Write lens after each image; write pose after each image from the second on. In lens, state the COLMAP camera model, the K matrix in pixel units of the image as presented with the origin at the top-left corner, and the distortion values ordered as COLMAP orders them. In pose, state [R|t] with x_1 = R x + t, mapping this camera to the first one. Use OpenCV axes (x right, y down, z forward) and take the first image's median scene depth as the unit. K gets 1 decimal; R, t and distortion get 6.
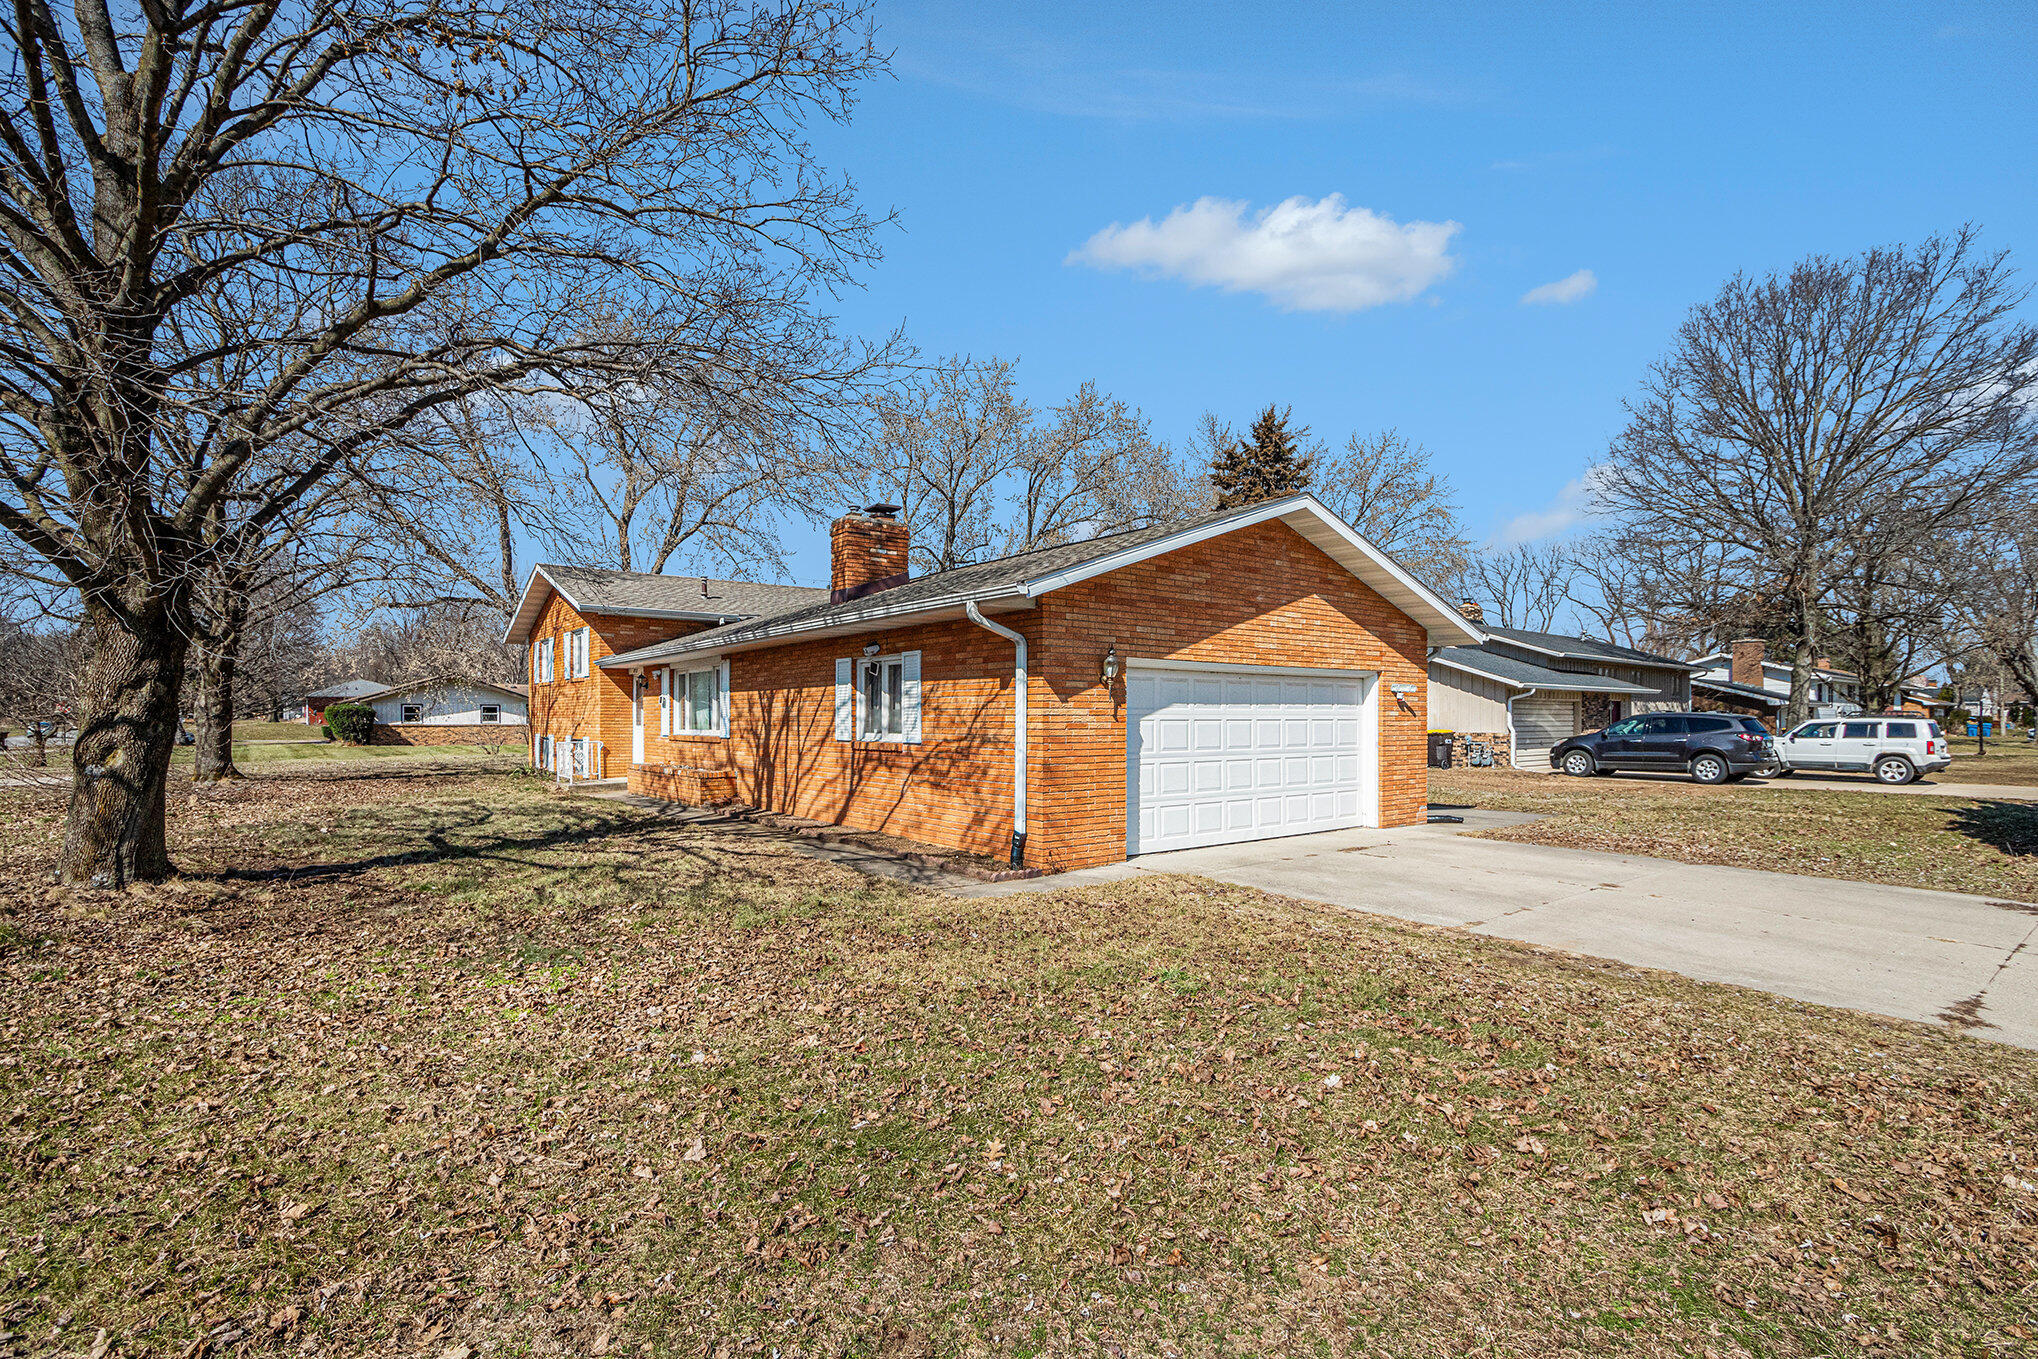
lens RADIAL K [[941.3, 0, 1022.6], [0, 941.3, 711.5], [0, 0, 1]] dist [-0.011220, 0.000727]
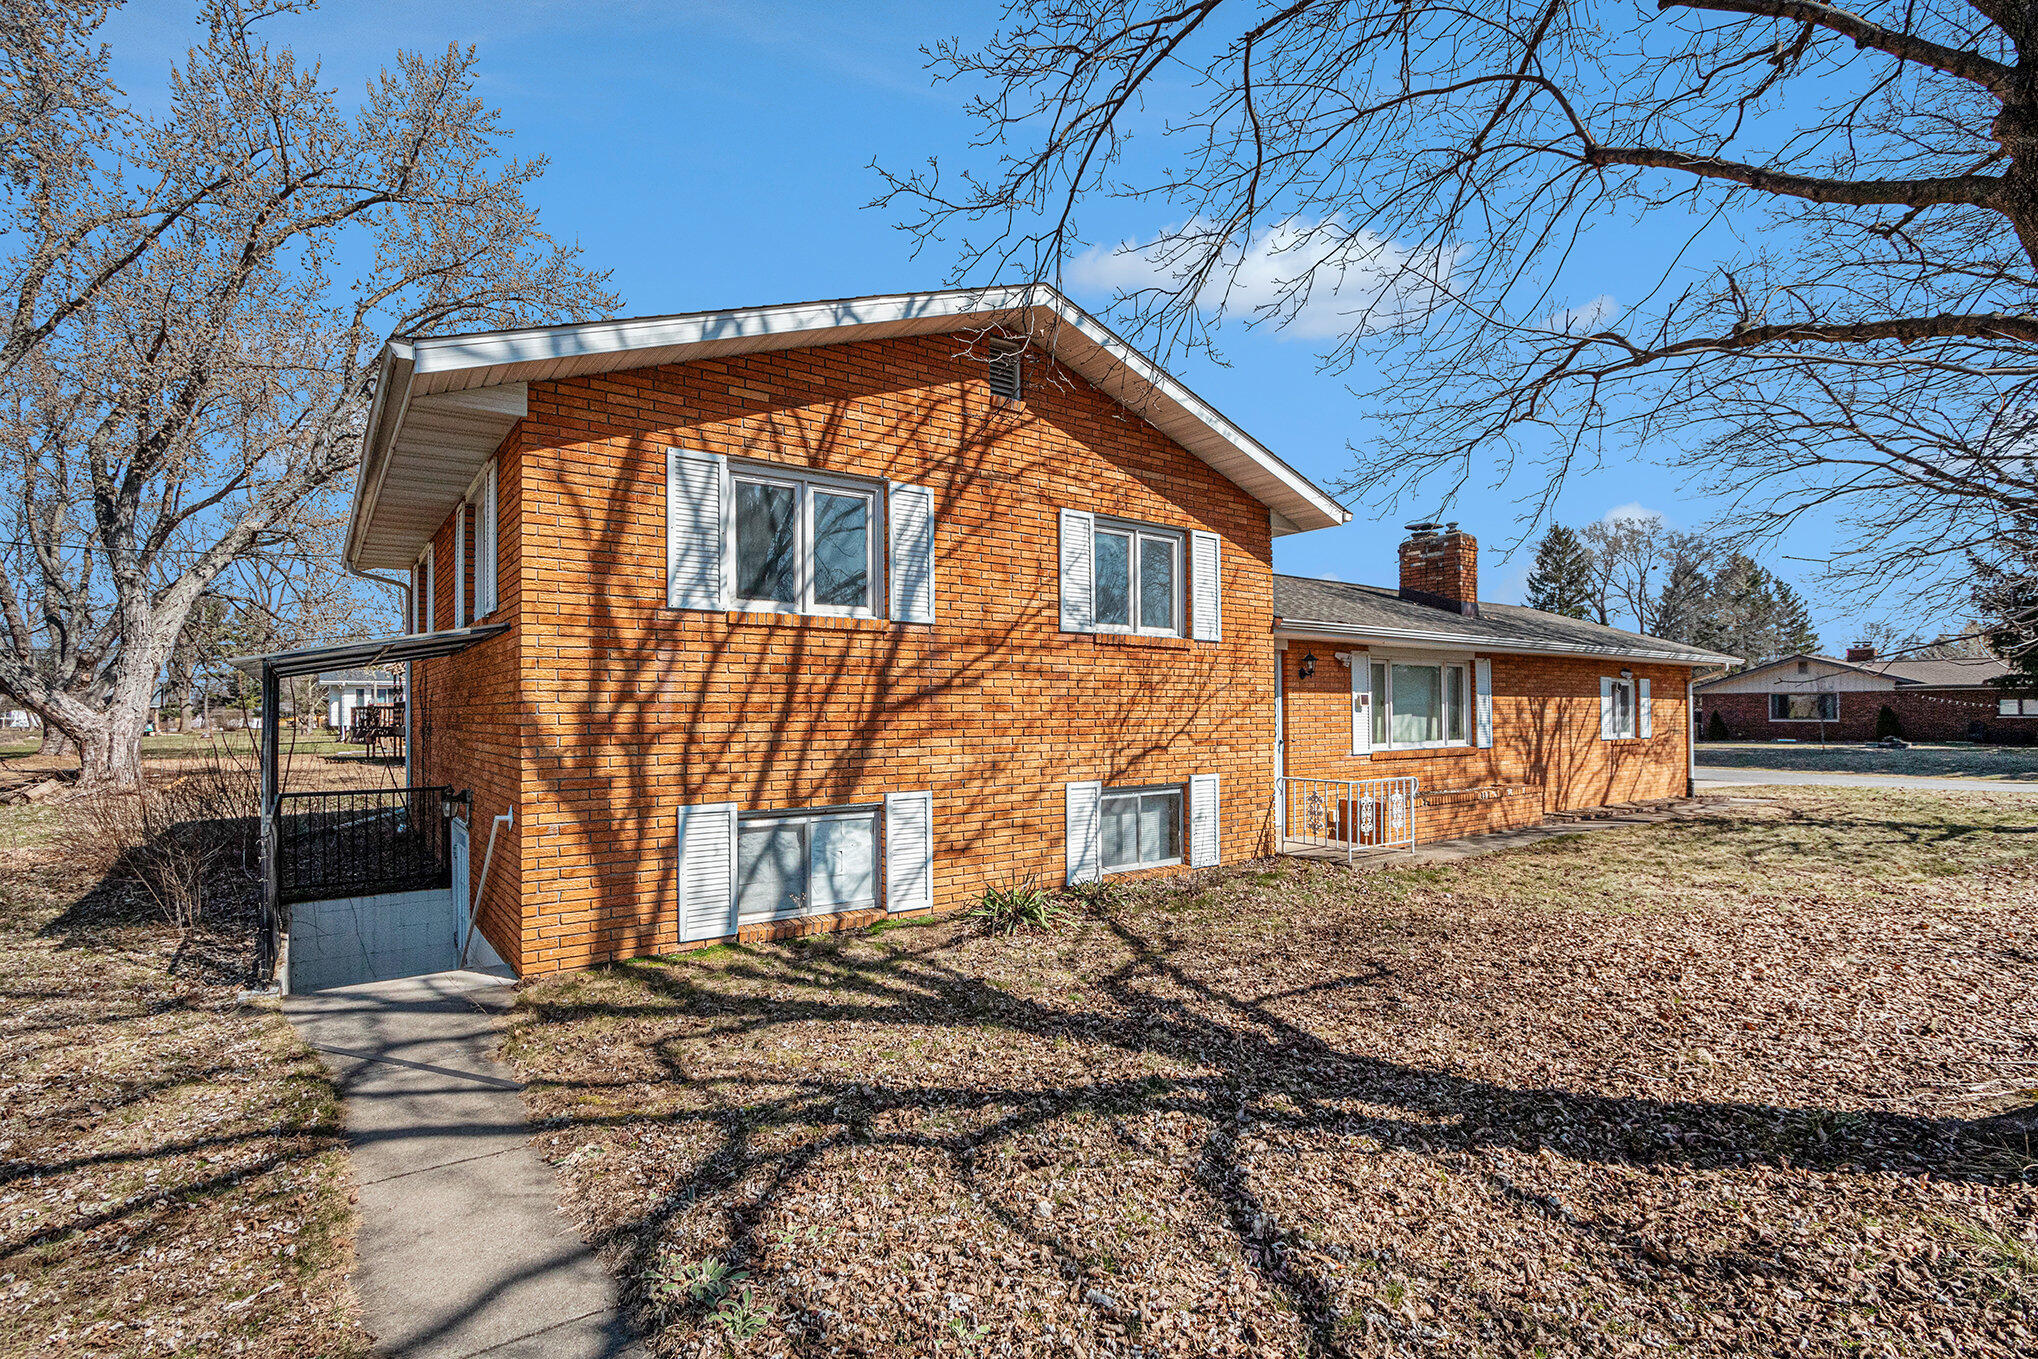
lens RADIAL K [[941.3, 0, 1022.6], [0, 941.3, 711.5], [0, 0, 1]] dist [-0.011220, 0.000727]
pose [[0.008563, 0.005186, 0.999950, -1.249093], [0.000764, 0.999986, -0.005192, -0.001843], [-0.999963, 0.000808, 0.008559, 1.491012]]
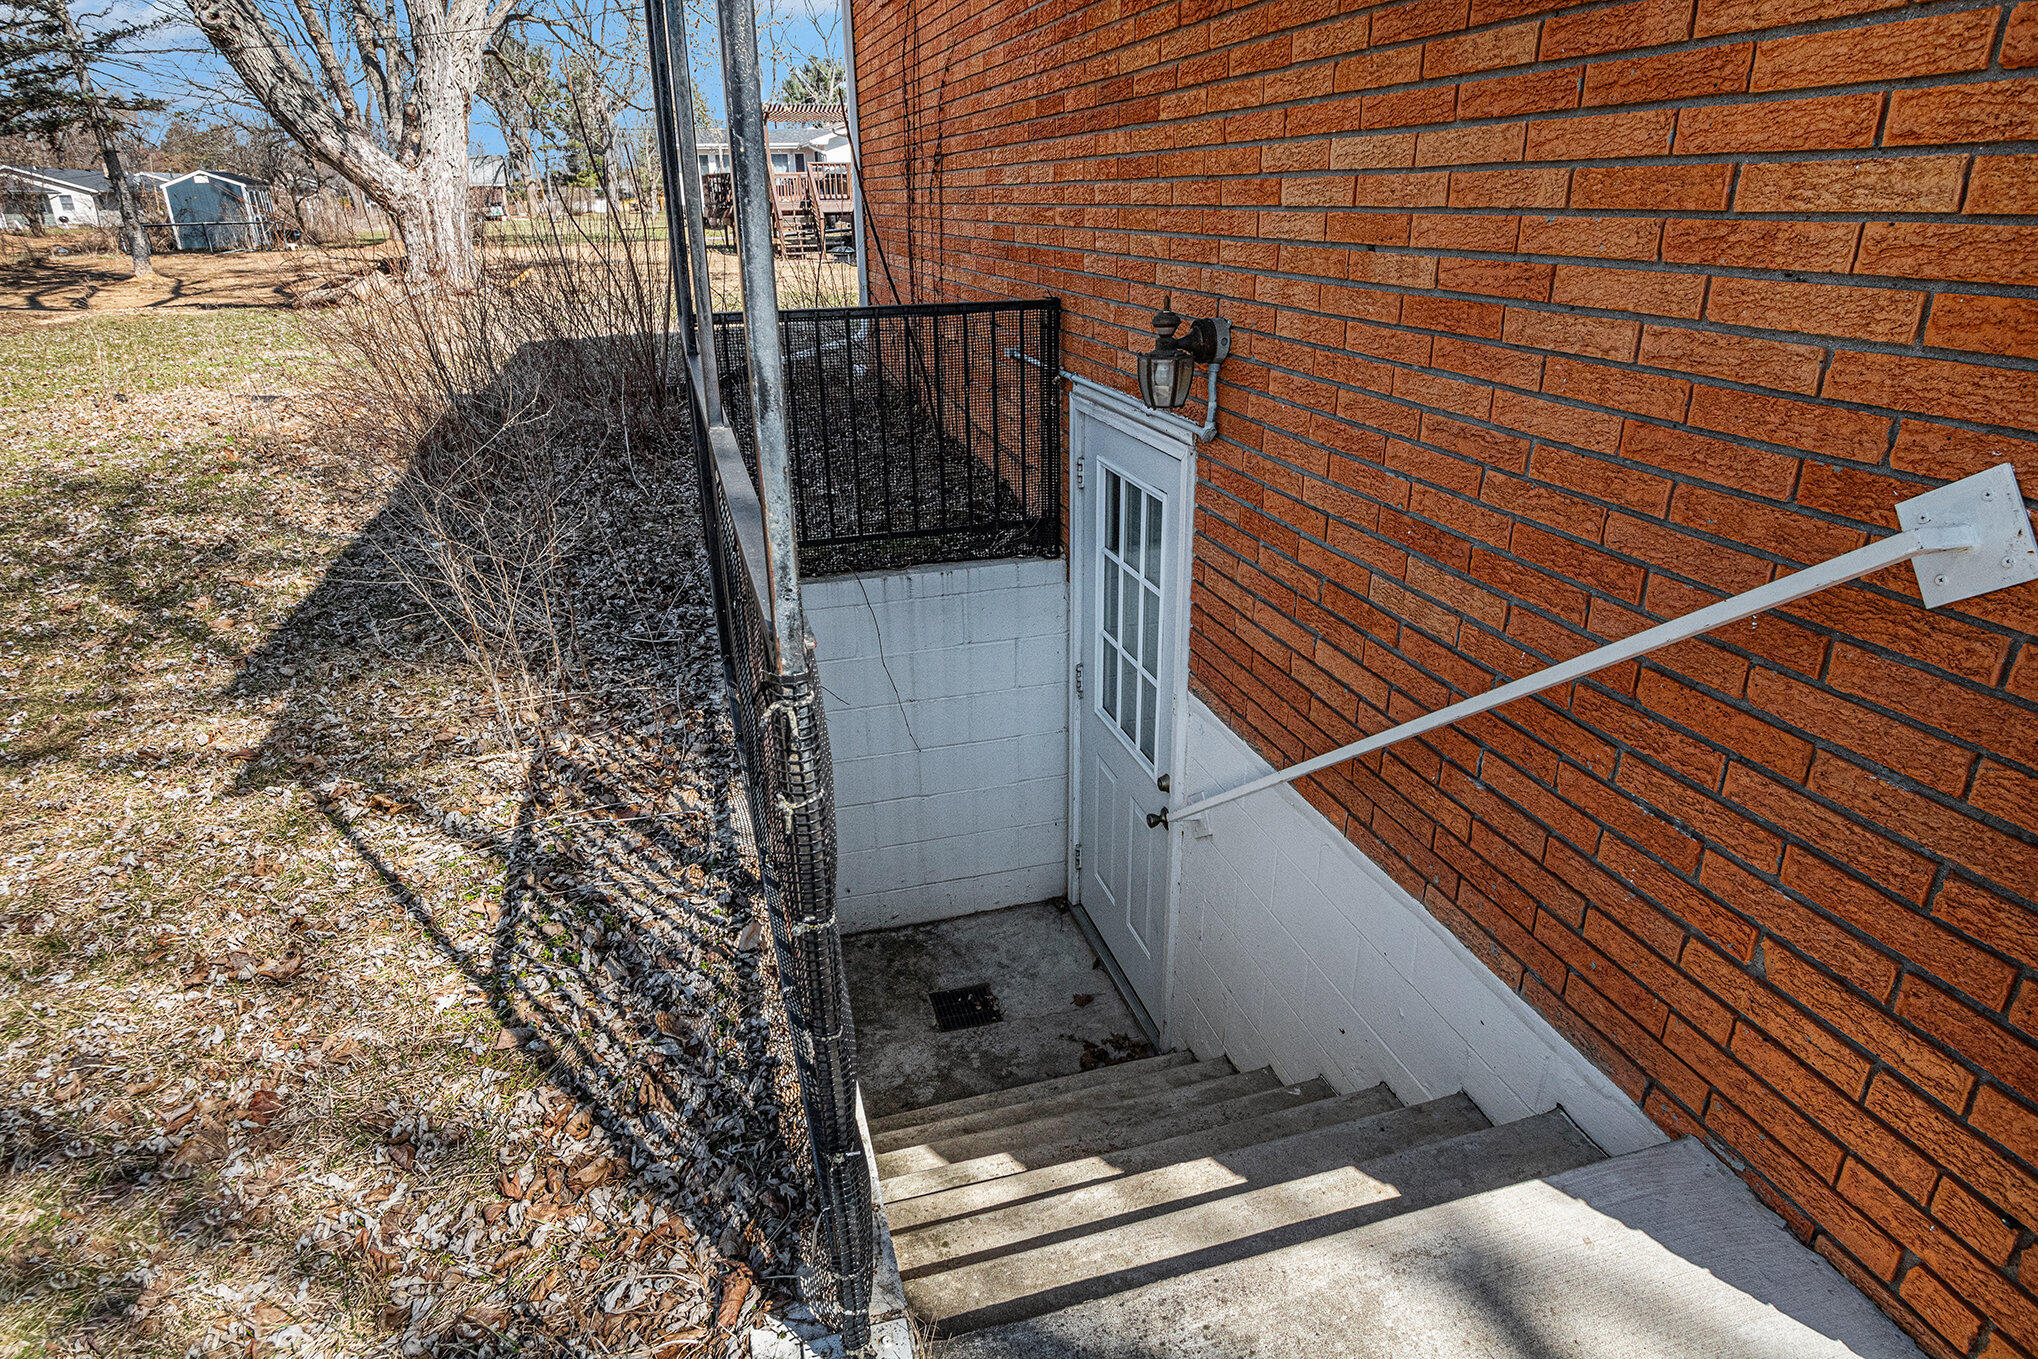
lens RADIAL K [[1212.4, 0, 1019.0], [0, 1212.4, 679.5], [0, 0, 1]] dist [-0.002167, -0.000047]
pose [[0.374254, -0.350471, 0.858548, -0.940016], [0.016780, 0.928239, 0.371605, 0.022496], [-0.927175, -0.124668, 0.353278, 1.752114]]
